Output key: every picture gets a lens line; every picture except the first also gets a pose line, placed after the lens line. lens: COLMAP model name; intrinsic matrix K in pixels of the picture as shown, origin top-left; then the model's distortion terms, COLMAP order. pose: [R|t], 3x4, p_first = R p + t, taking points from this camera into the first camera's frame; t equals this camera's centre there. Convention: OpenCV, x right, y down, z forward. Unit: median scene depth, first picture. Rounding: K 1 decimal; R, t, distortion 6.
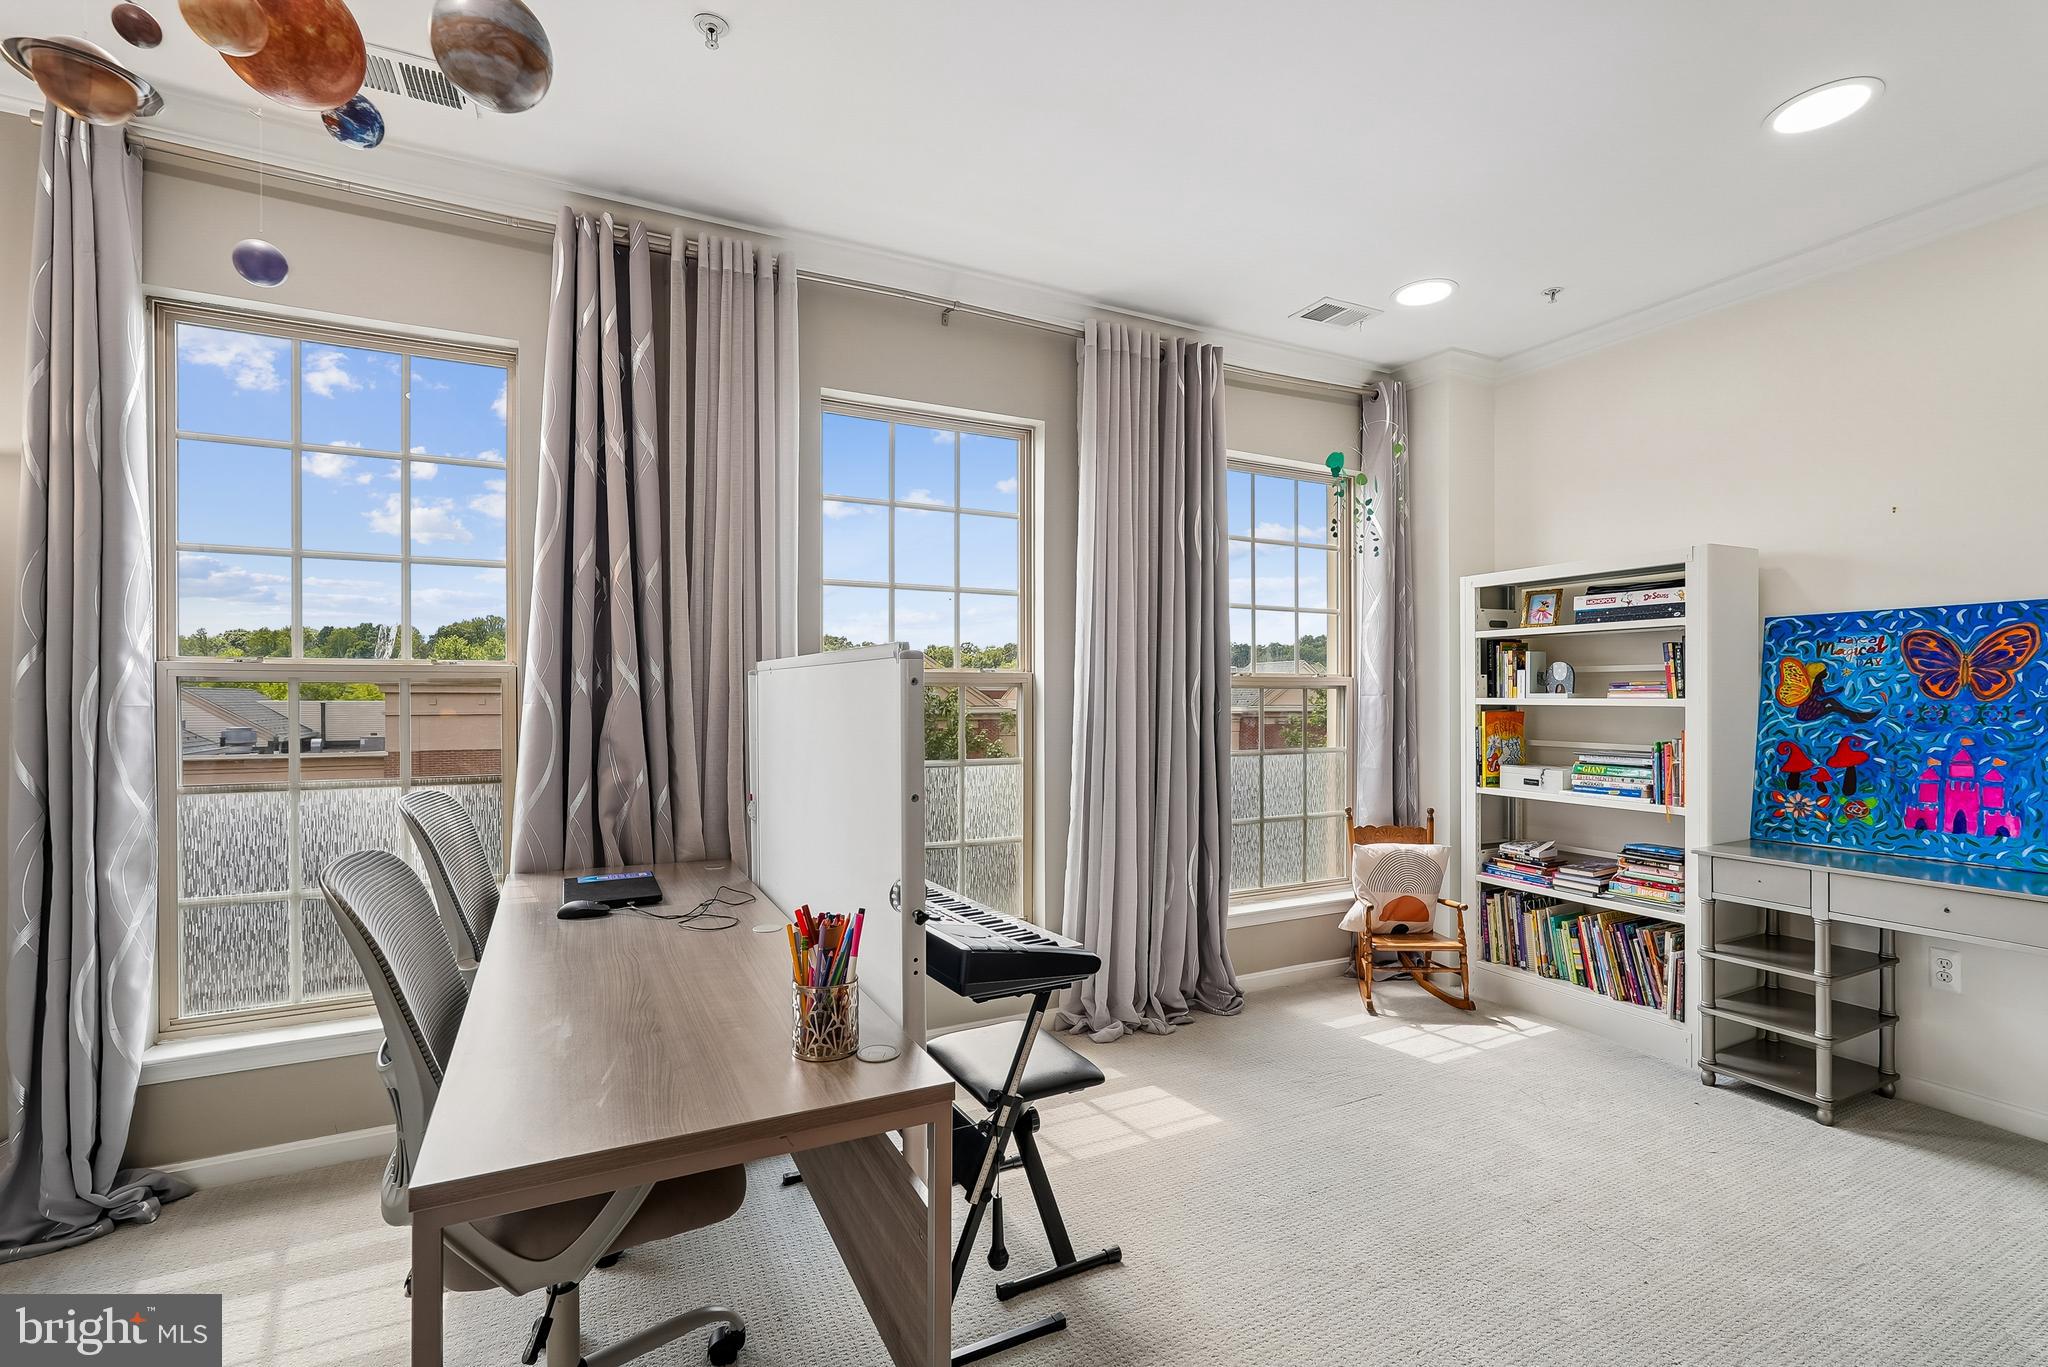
lens RADIAL K [[913.4, 0, 1027.5], [0, 913.4, 706.8], [0, 0, 1]] dist [-0.012577, 0.001116]
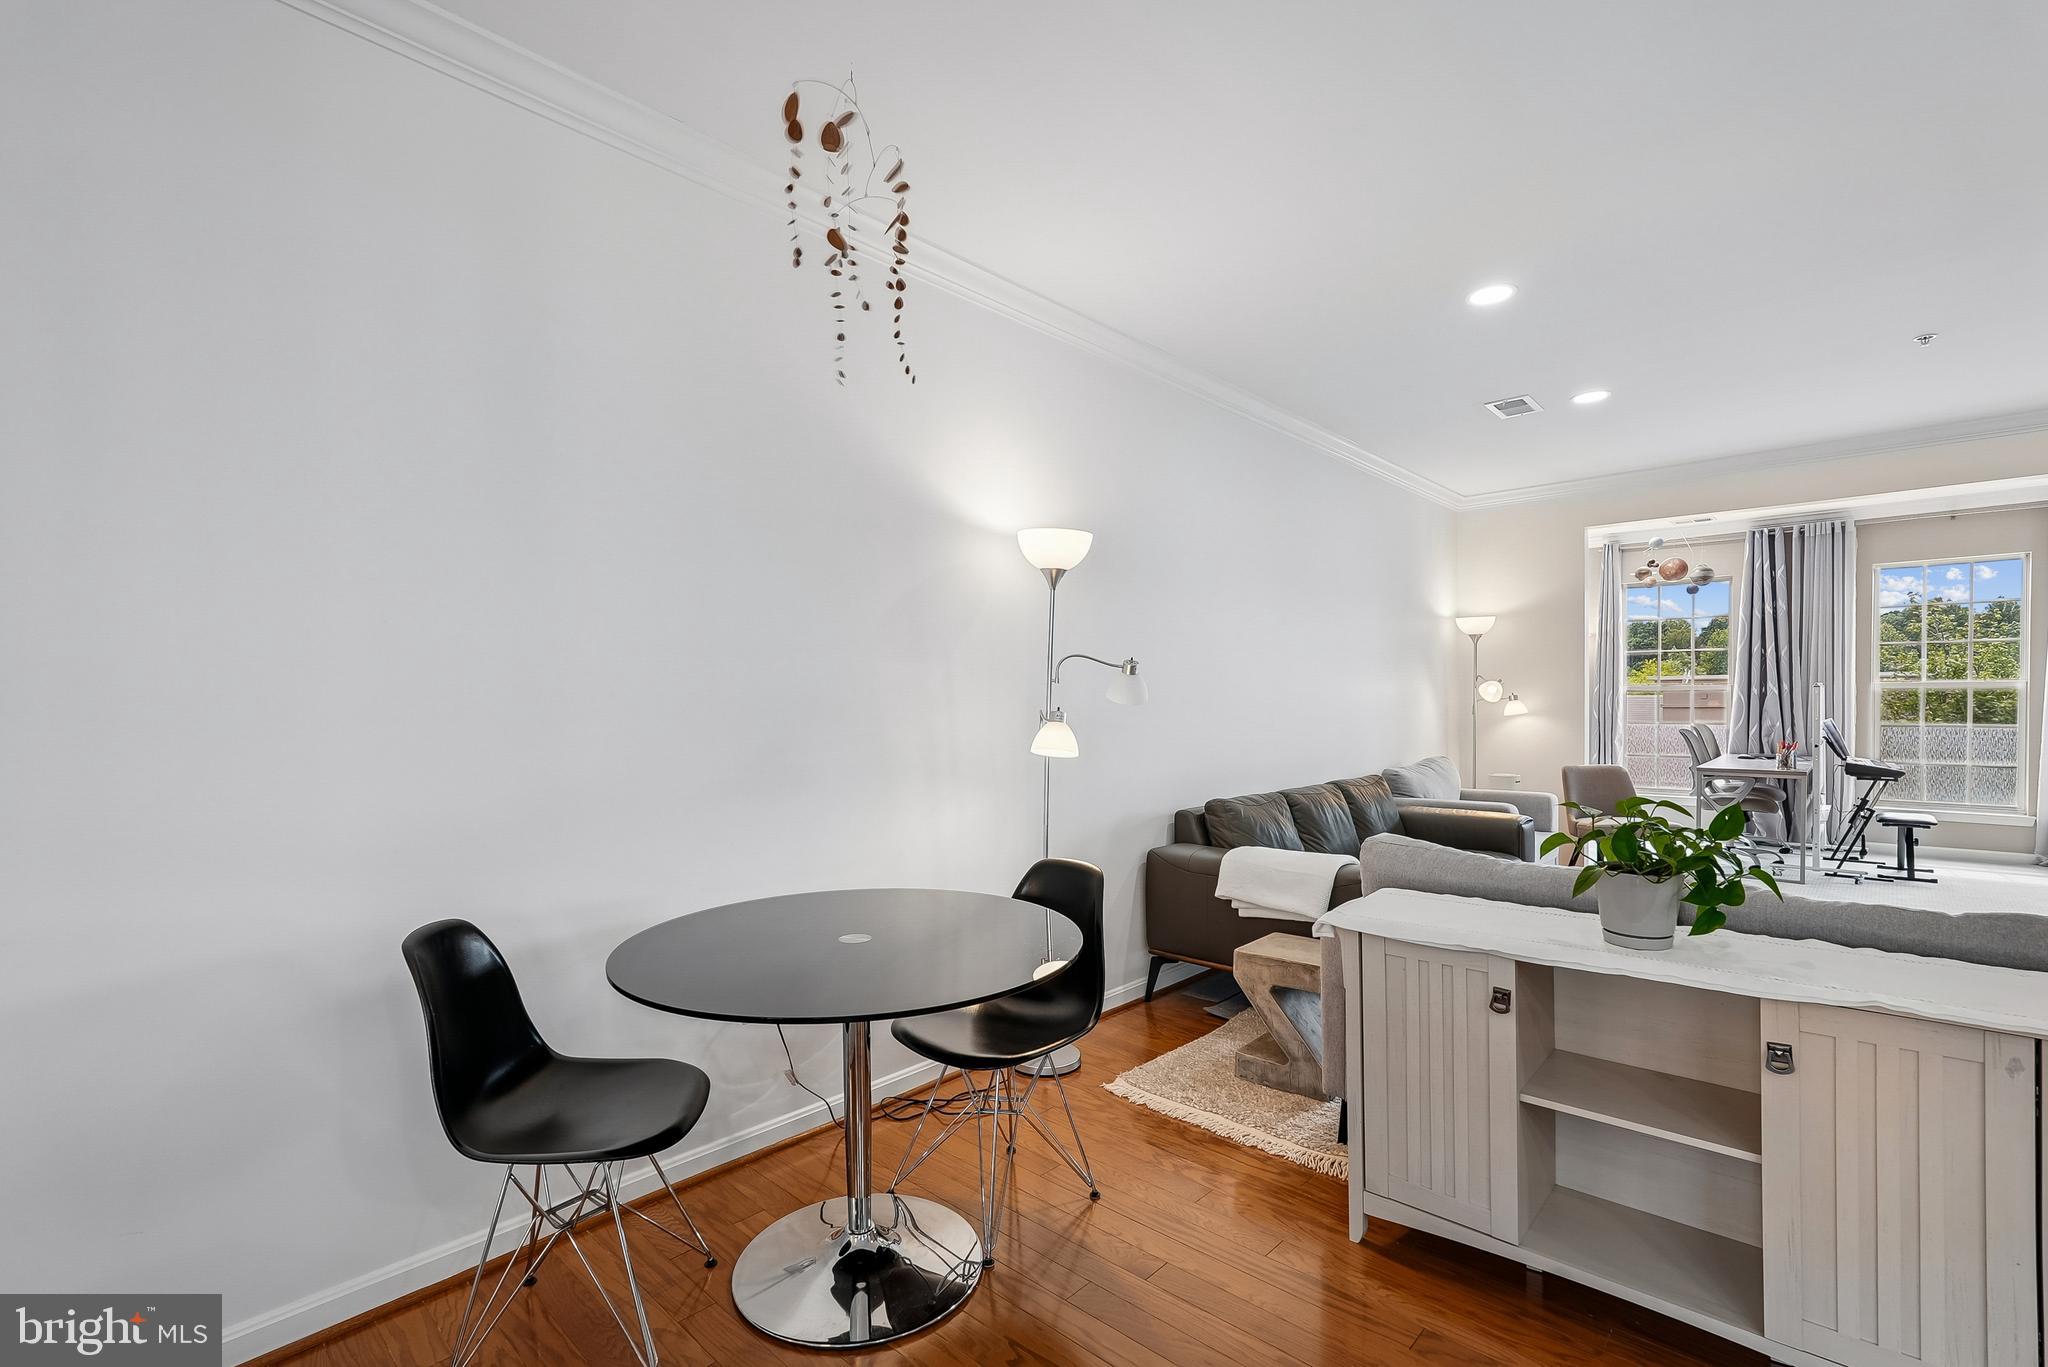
lens RADIAL K [[913.4, 0, 1027.5], [0, 913.4, 706.8], [0, 0, 1]] dist [-0.012577, 0.001116]
pose [[0.343368, 0.006693, -0.939177, 1.287195], [-0.002295, 0.999978, 0.006287, 0.010791], [0.939198, -0.000003, 0.343376, -1.958938]]
